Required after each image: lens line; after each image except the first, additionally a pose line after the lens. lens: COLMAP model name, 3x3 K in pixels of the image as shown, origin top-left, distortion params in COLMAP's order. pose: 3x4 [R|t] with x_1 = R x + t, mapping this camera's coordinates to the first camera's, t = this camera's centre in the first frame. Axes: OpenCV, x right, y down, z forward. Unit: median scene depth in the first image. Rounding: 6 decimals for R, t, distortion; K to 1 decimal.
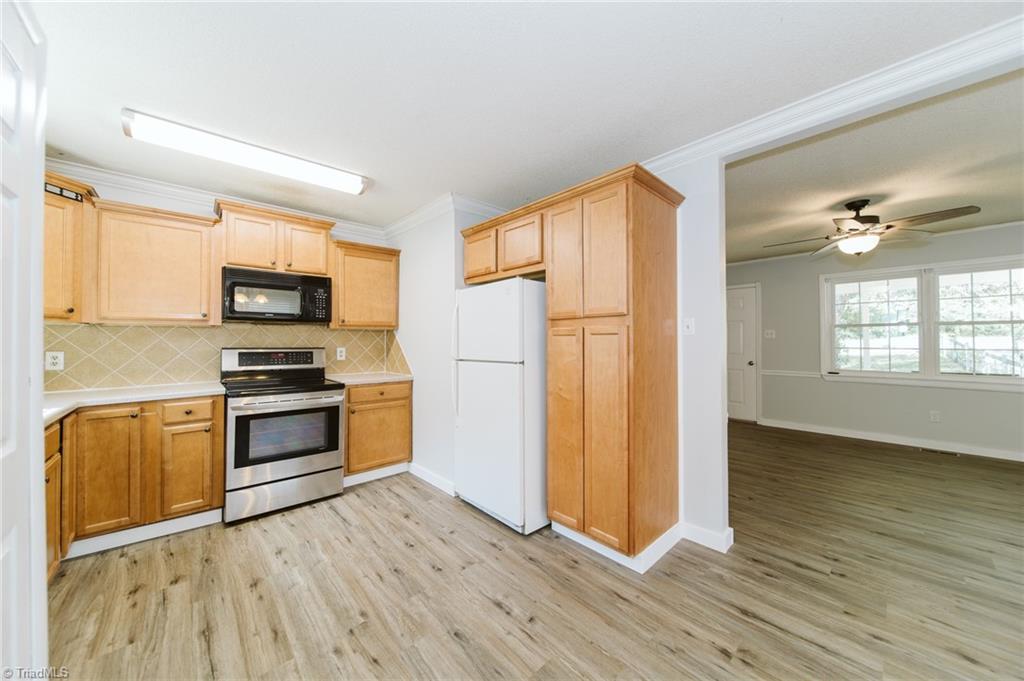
lens RADIAL K [[356.9, 0, 511.9], [0, 356.9, 334.7], [0, 0, 1]] dist [-0.000473, -0.001244]
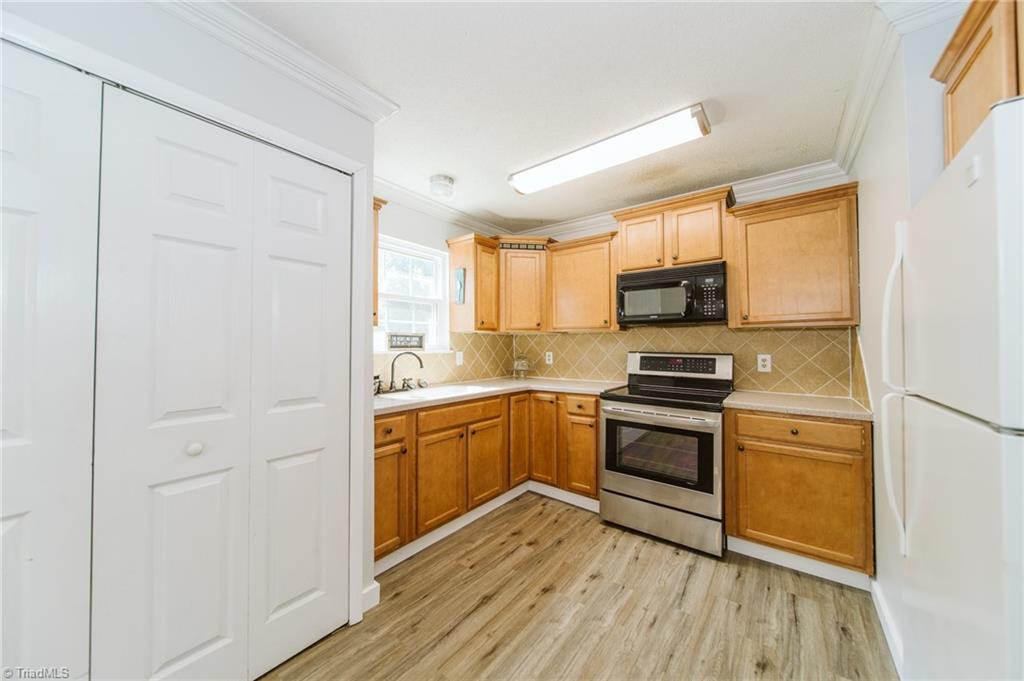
lens RADIAL K [[356.9, 0, 517.4], [0, 356.9, 336.3], [0, 0, 1]] dist [-0.000473, -0.001244]
pose [[0.188746, -0.022078, -0.981778, 0.175651], [0.015346, 0.999691, -0.019530, 0.007992], [0.981906, -0.011380, 0.189027, 0.513756]]
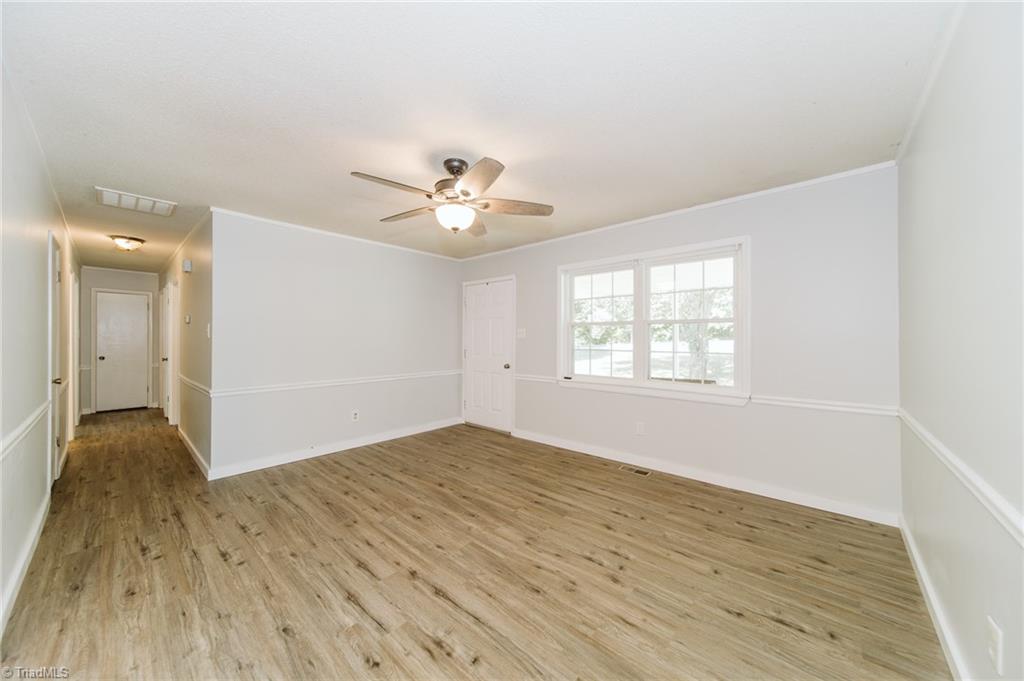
lens RADIAL K [[356.9, 0, 514.5], [0, 356.9, 336.5], [0, 0, 1]] dist [-0.000473, -0.001244]
pose [[0.993952, 0.005163, 0.109697, 1.172906], [-0.006410, 0.999919, 0.011013, -0.005620], [-0.109631, -0.011650, 0.993904, 0.245813]]
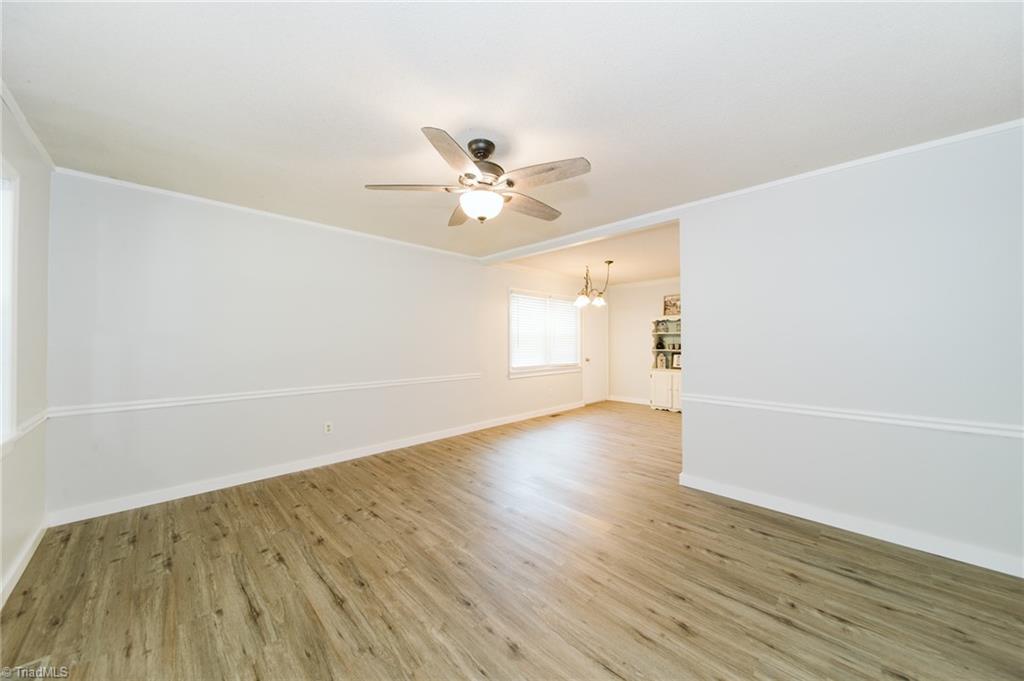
lens RADIAL K [[356.9, 0, 514.8], [0, 356.9, 336.8], [0, 0, 1]] dist [-0.000473, -0.001244]
pose [[-0.998760, 0.005630, -0.049462, 1.089076], [0.007190, 0.999480, -0.031427, 0.028016], [0.049260, -0.031743, -0.998281, 1.953637]]
